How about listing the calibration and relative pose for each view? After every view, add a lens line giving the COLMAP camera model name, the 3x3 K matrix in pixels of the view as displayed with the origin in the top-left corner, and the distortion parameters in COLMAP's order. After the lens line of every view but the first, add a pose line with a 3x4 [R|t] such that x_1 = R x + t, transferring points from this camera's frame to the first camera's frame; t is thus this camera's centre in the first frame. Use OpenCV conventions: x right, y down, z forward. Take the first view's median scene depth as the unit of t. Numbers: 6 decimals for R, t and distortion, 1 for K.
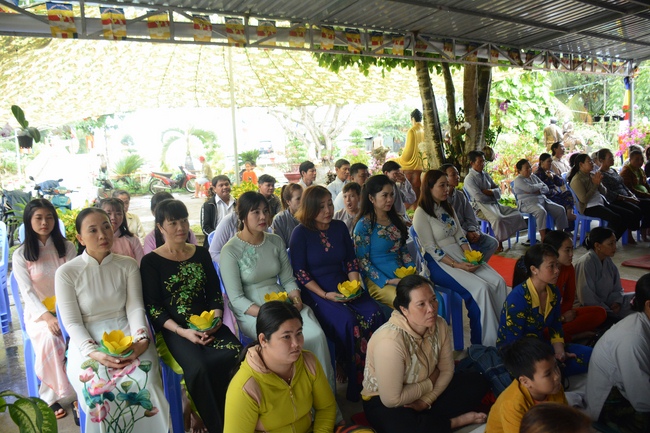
lens RADIAL K [[503.8, 0, 325.6], [0, 503.8, 215.9], [0, 0, 1]] dist [-0.154620, 0.097459]
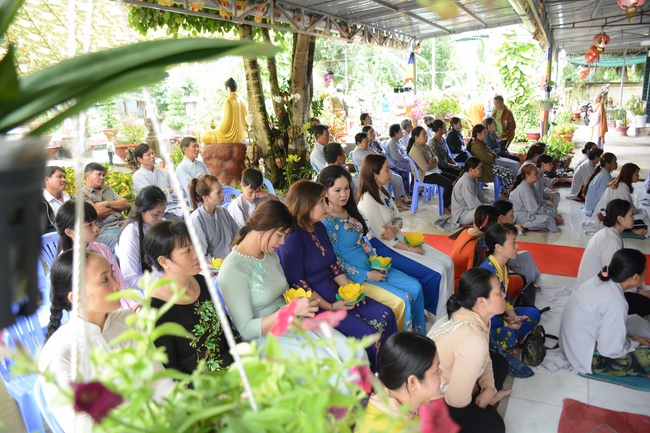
lens RADIAL K [[503.8, 0, 324.3], [0, 503.8, 218.2], [0, 0, 1]] dist [-0.154620, 0.097459]
pose [[0.866461, -0.099833, 0.489160, -0.167655], [0.061344, 0.993667, 0.094138, -0.031058], [-0.495461, -0.051560, 0.867099, 0.092572]]
